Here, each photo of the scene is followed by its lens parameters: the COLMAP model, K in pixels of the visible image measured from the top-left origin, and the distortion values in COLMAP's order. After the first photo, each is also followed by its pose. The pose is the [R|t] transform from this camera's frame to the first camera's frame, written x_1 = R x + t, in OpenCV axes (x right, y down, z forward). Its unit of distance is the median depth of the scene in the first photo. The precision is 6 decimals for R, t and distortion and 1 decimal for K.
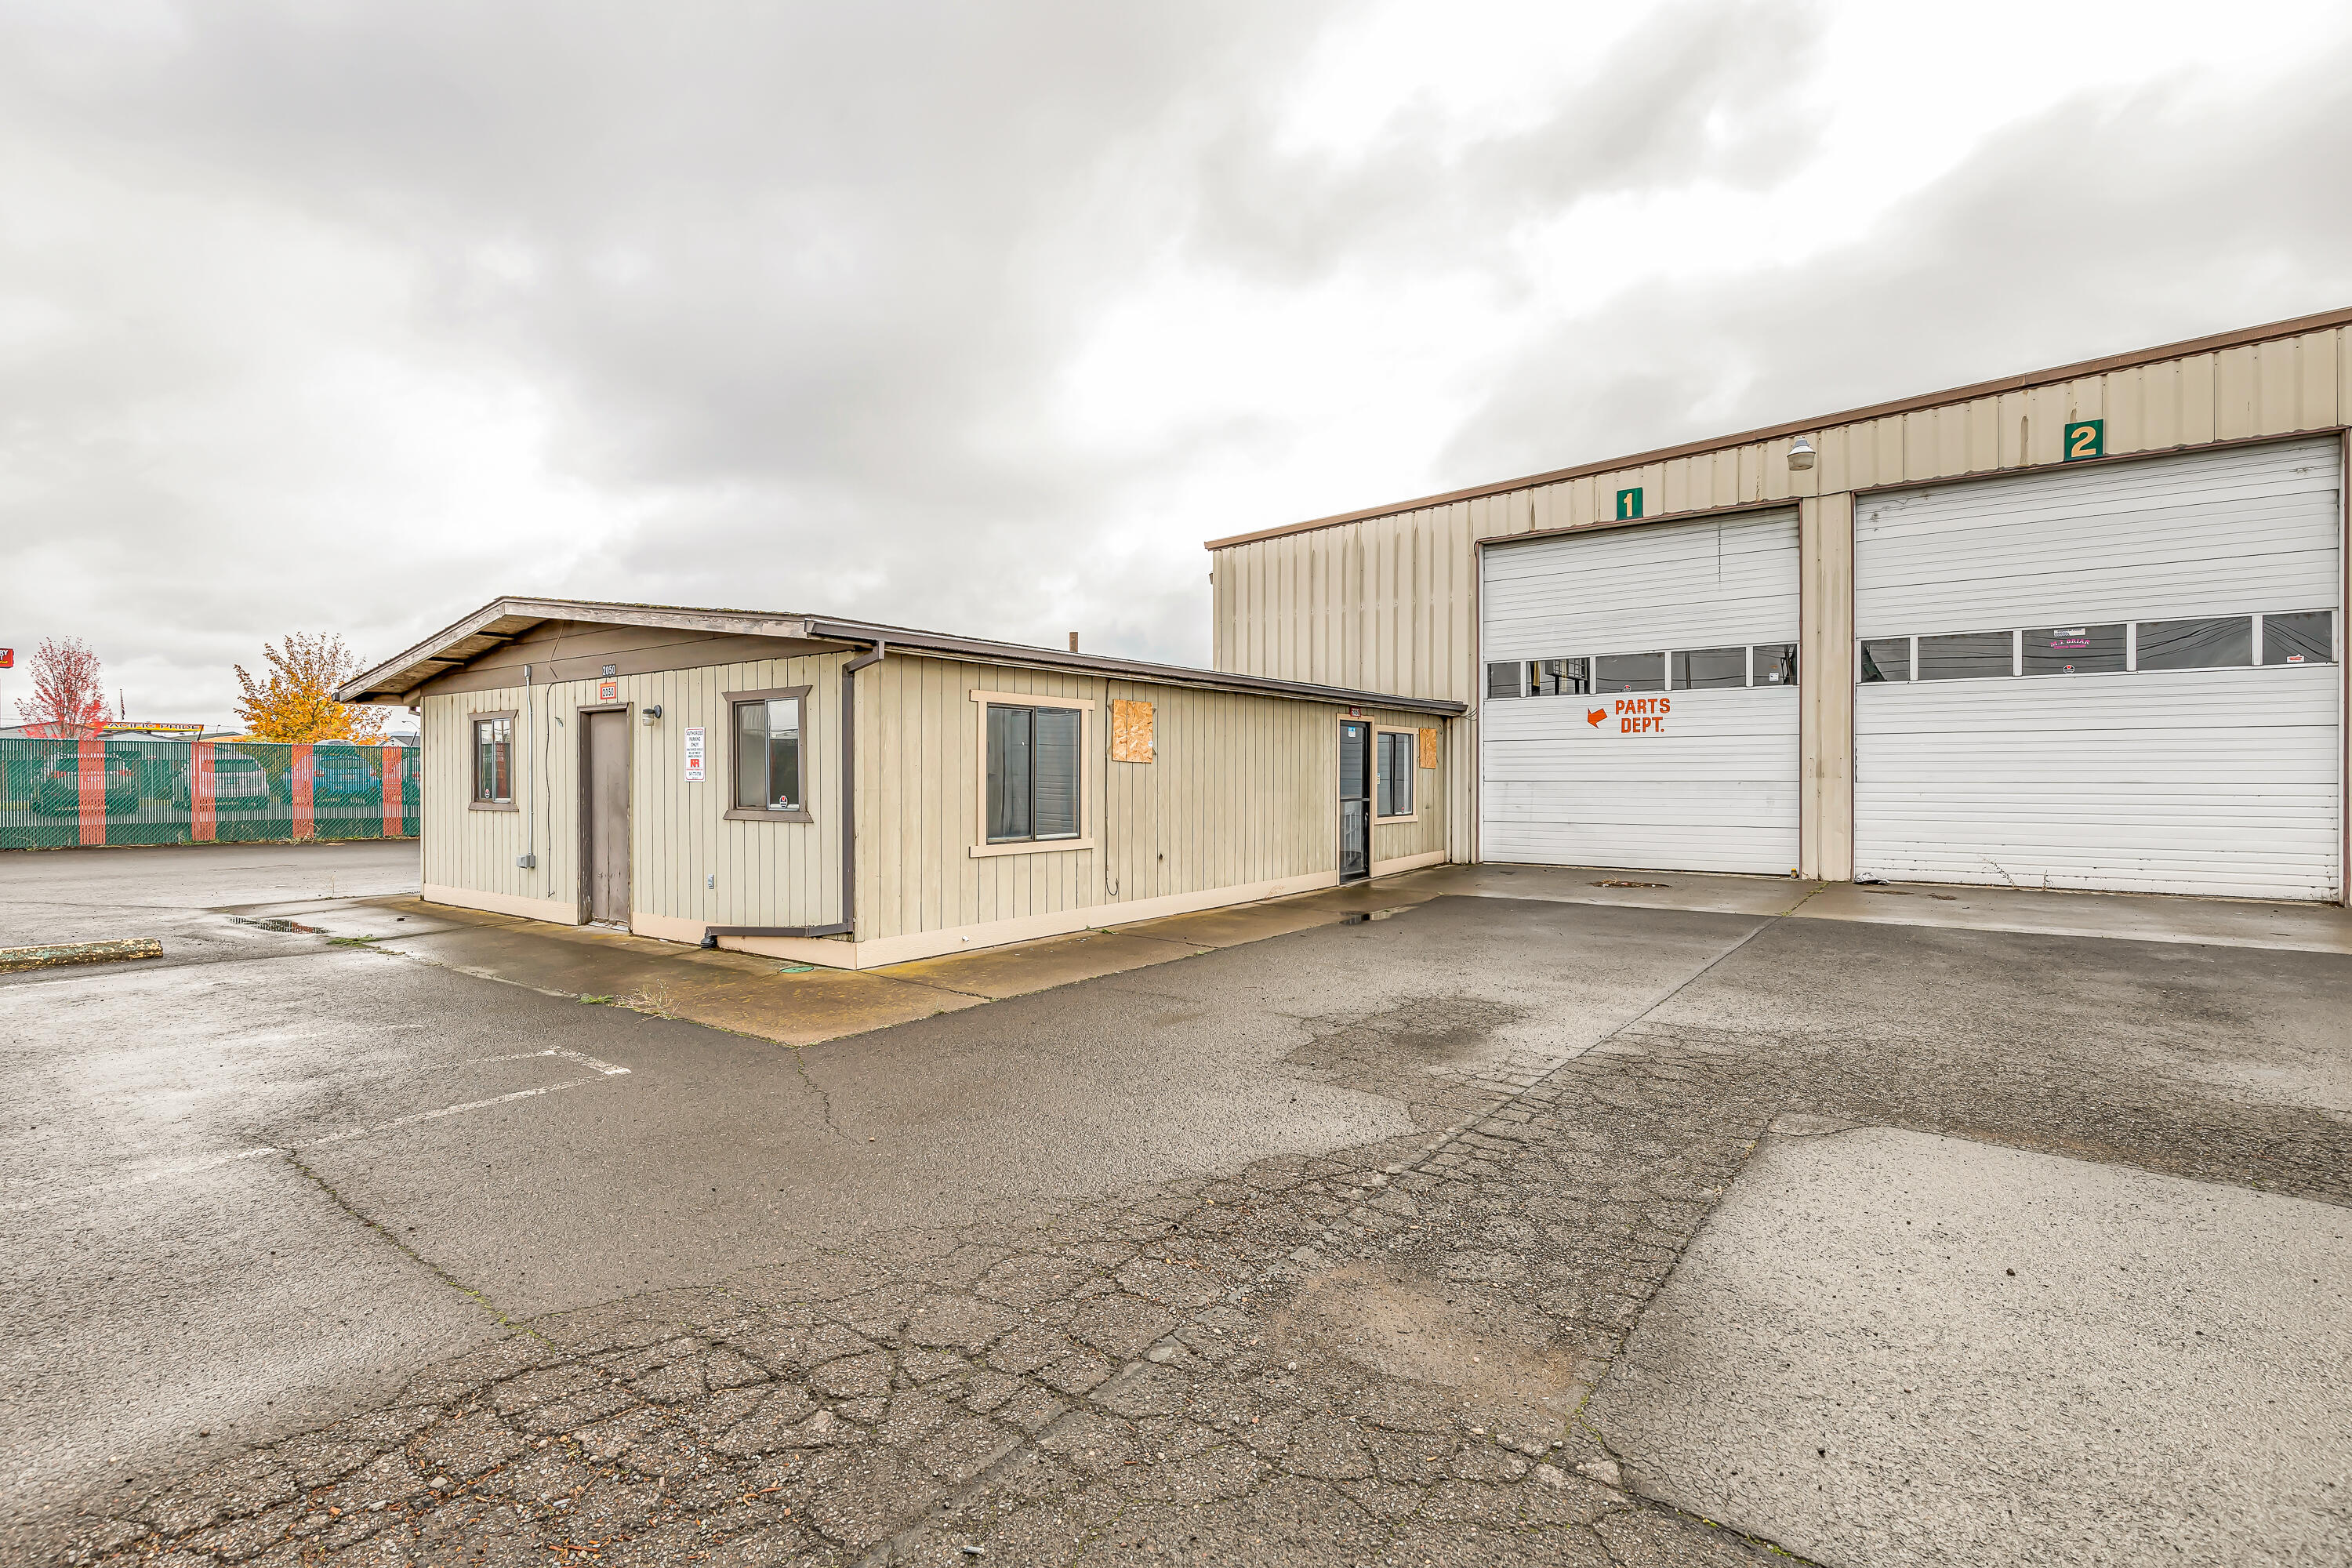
lens RADIAL K [[1075.5, 0, 1196.8], [0, 1075.5, 780.9], [0, 0, 1]] dist [0.005232, 0.000925]
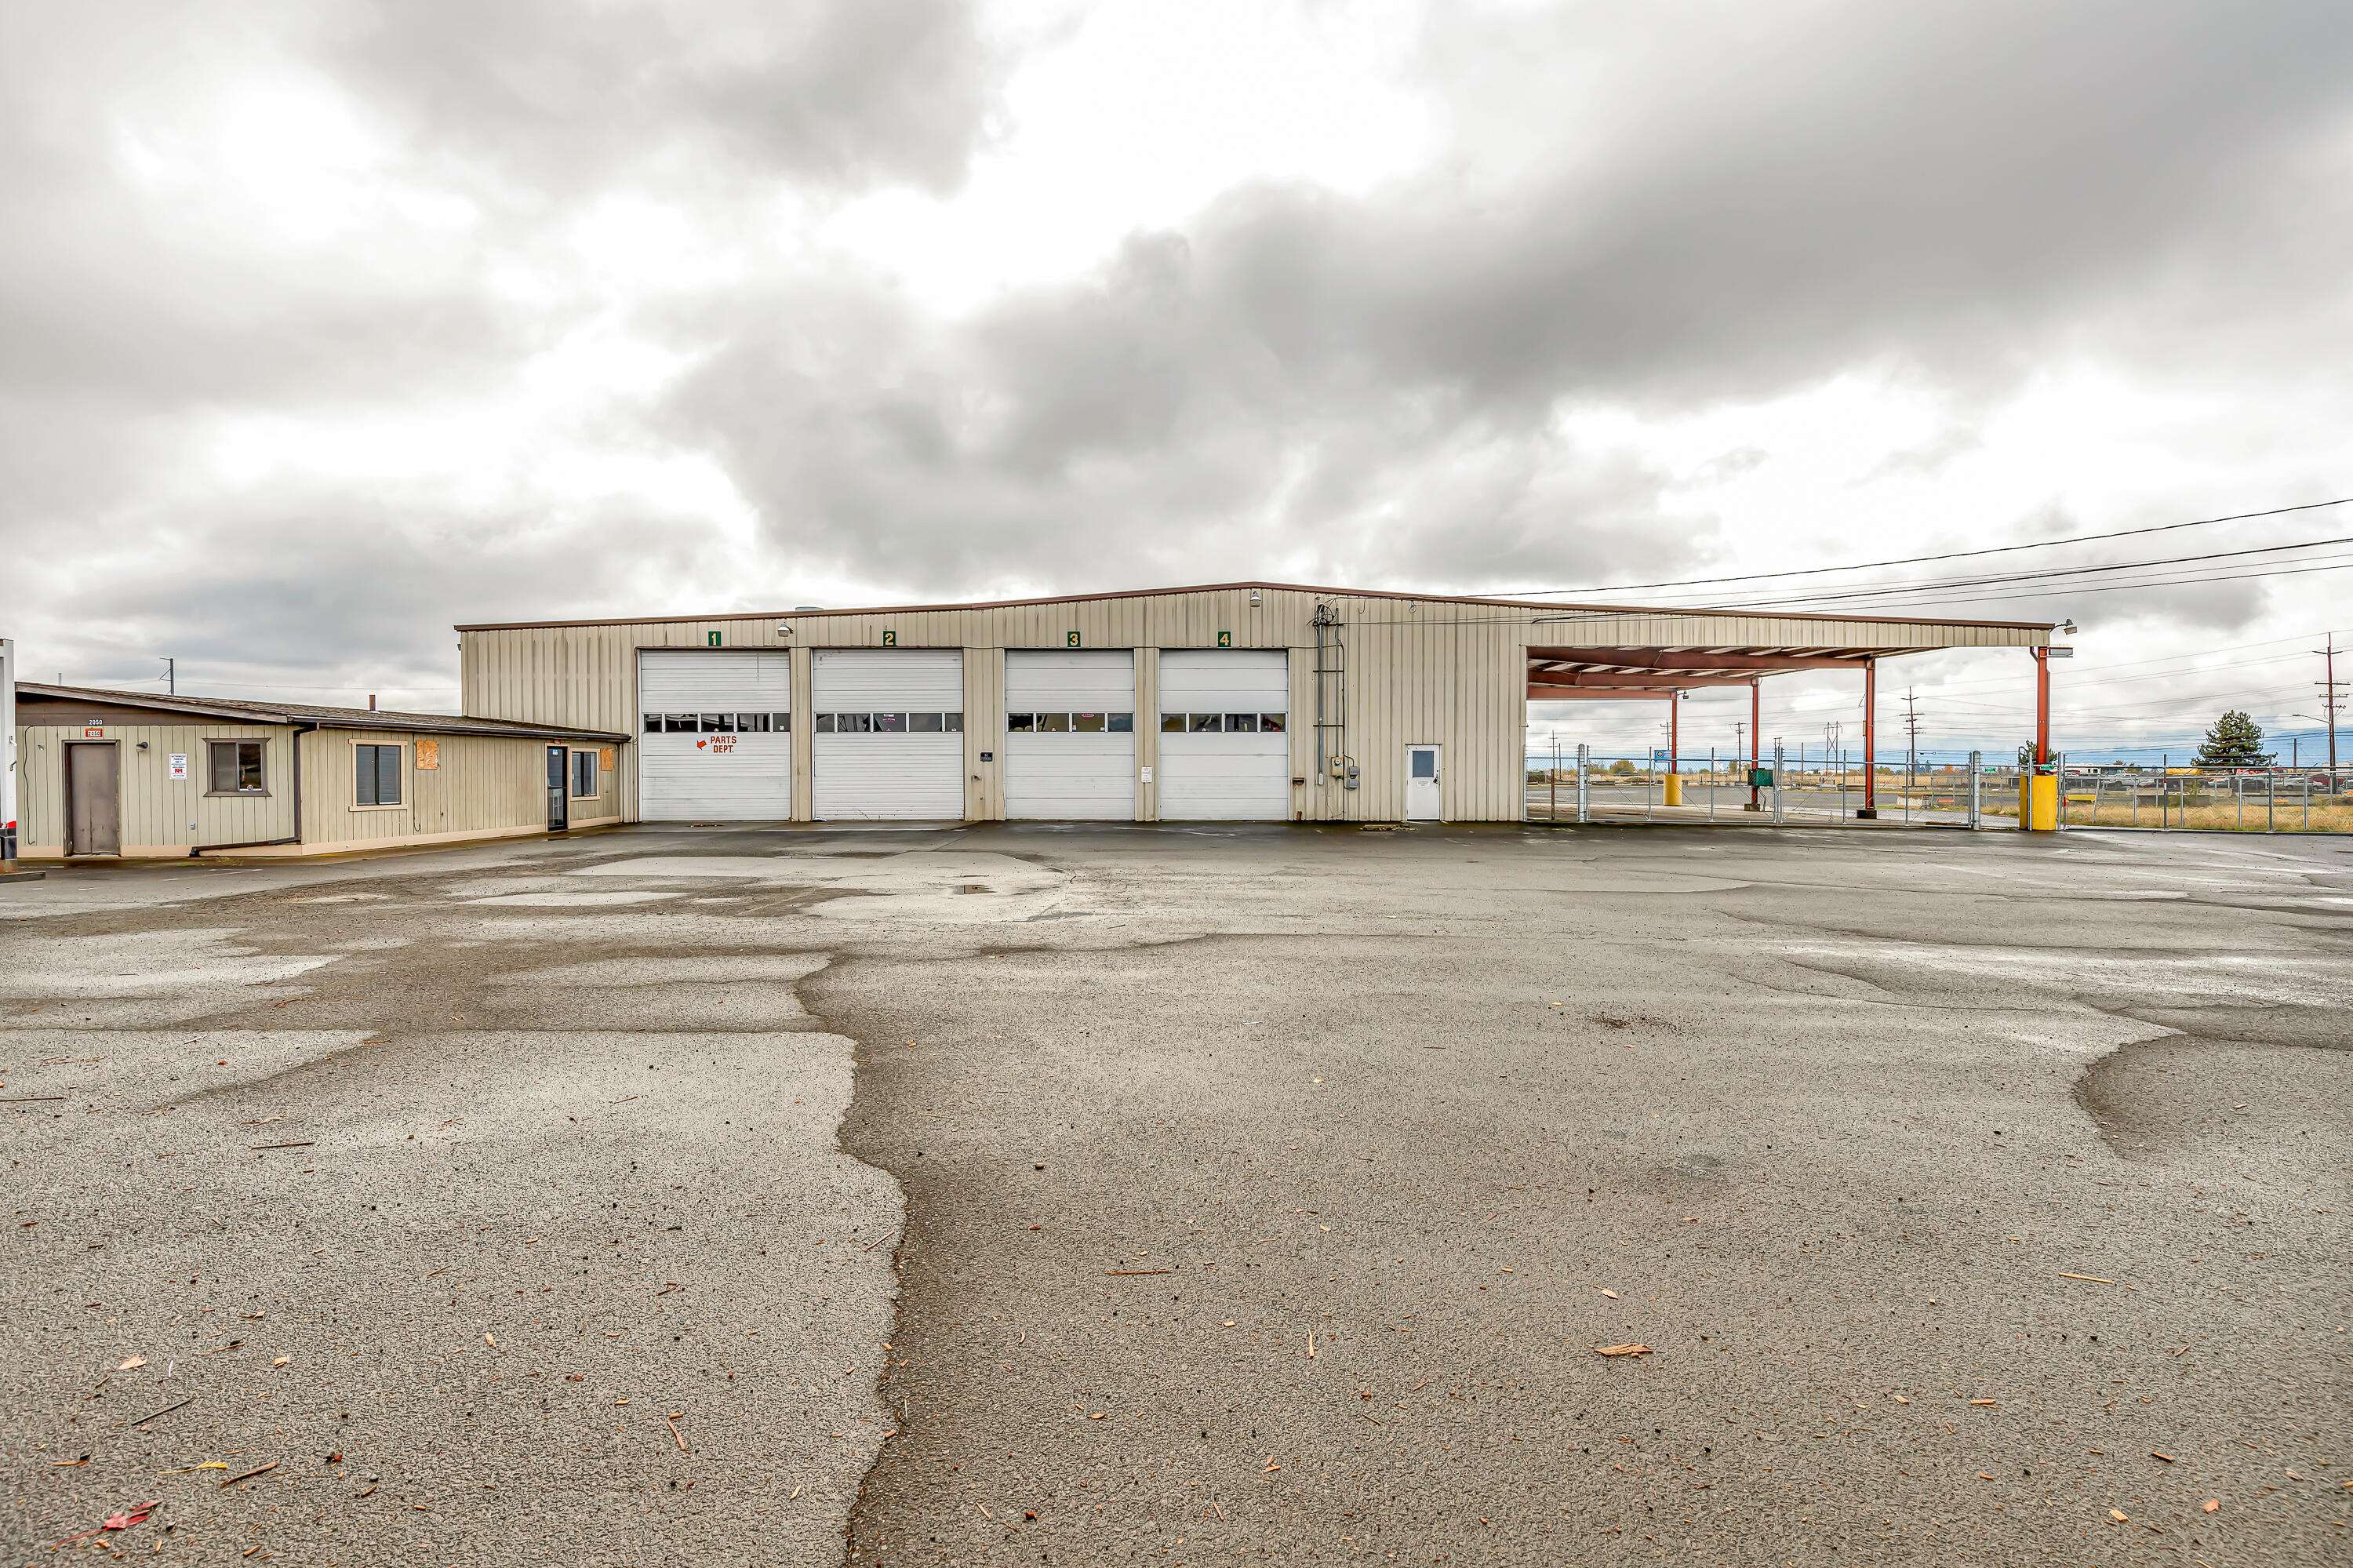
lens RADIAL K [[1055.2, 0, 1170.1], [0, 1055.2, 793.3], [0, 0, 1]] dist [0.003716, 0.000867]
pose [[0.812654, -0.013920, 0.582580, -0.071682], [0.004752, 0.999840, 0.017261, 0.000818], [-0.582727, -0.011259, 0.812590, -1.346231]]
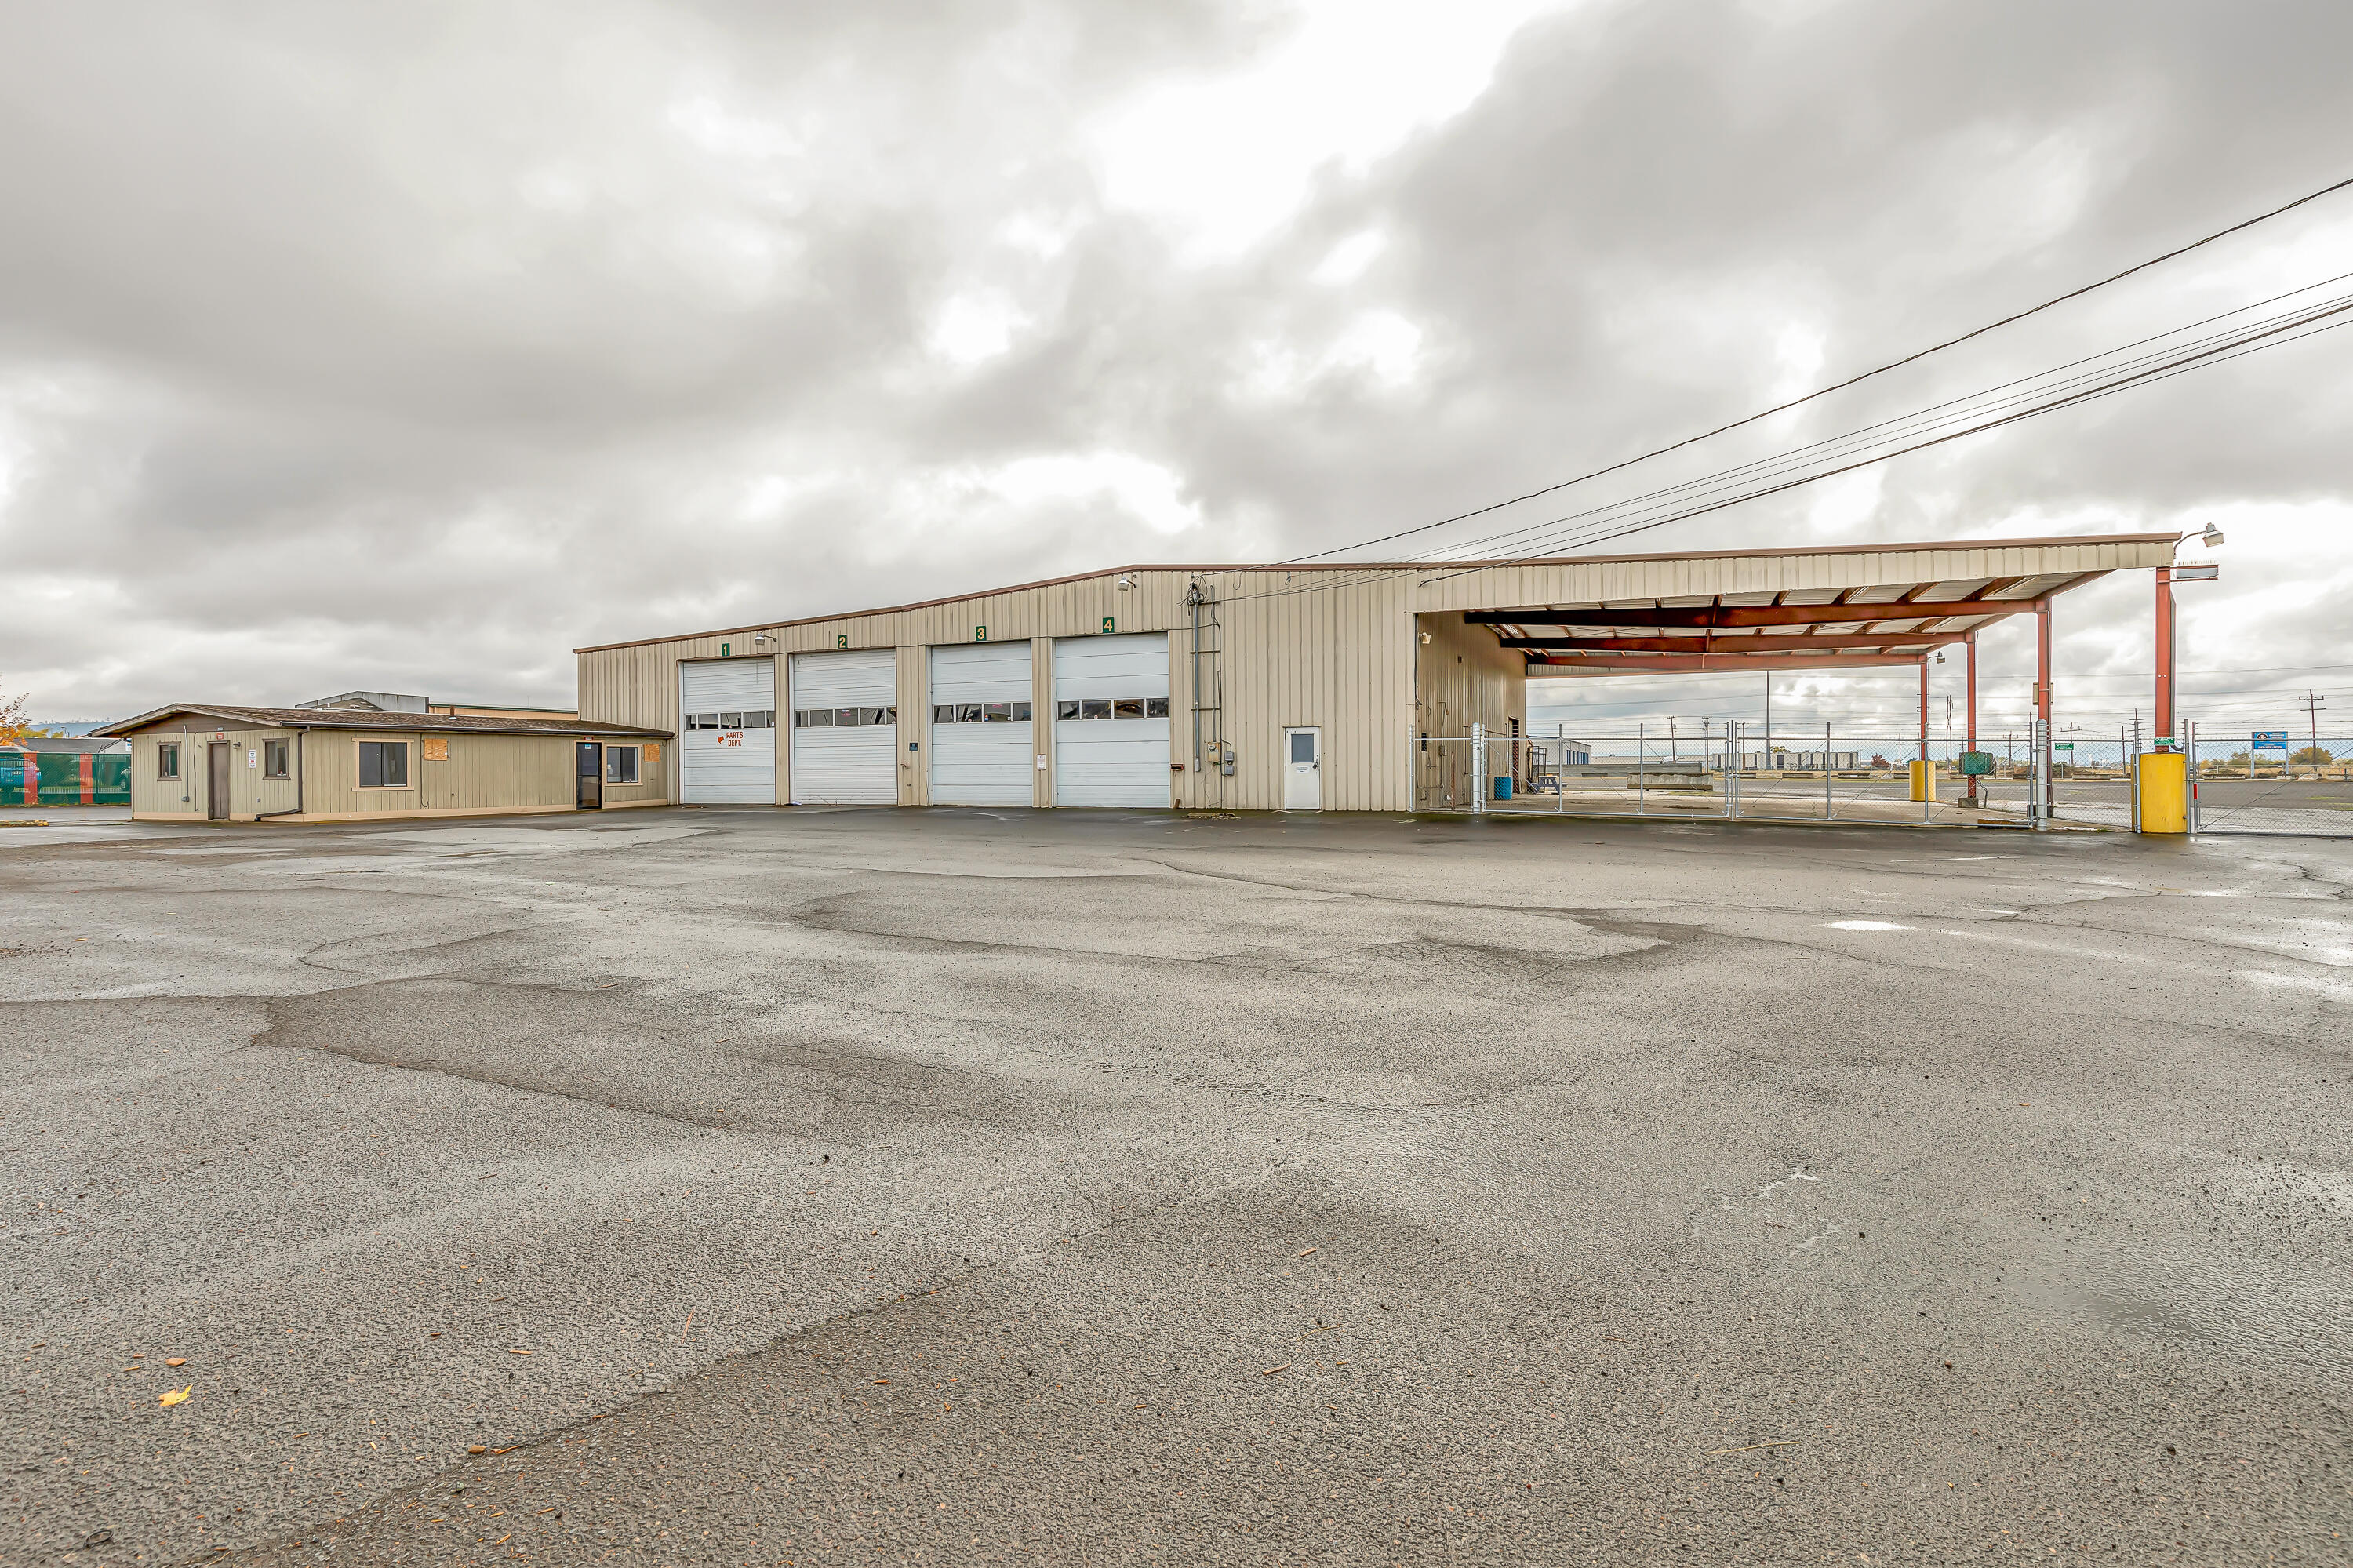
lens RADIAL K [[1070.1, 0, 1180.9], [0, 1070.1, 784.5], [0, 0, 1]] dist [0.000722, 0.000694]
pose [[0.977692, -0.010709, 0.209770, 1.088010], [0.008600, 0.999903, 0.010962, 0.027198], [-0.209867, -0.008914, 0.977689, -1.866010]]
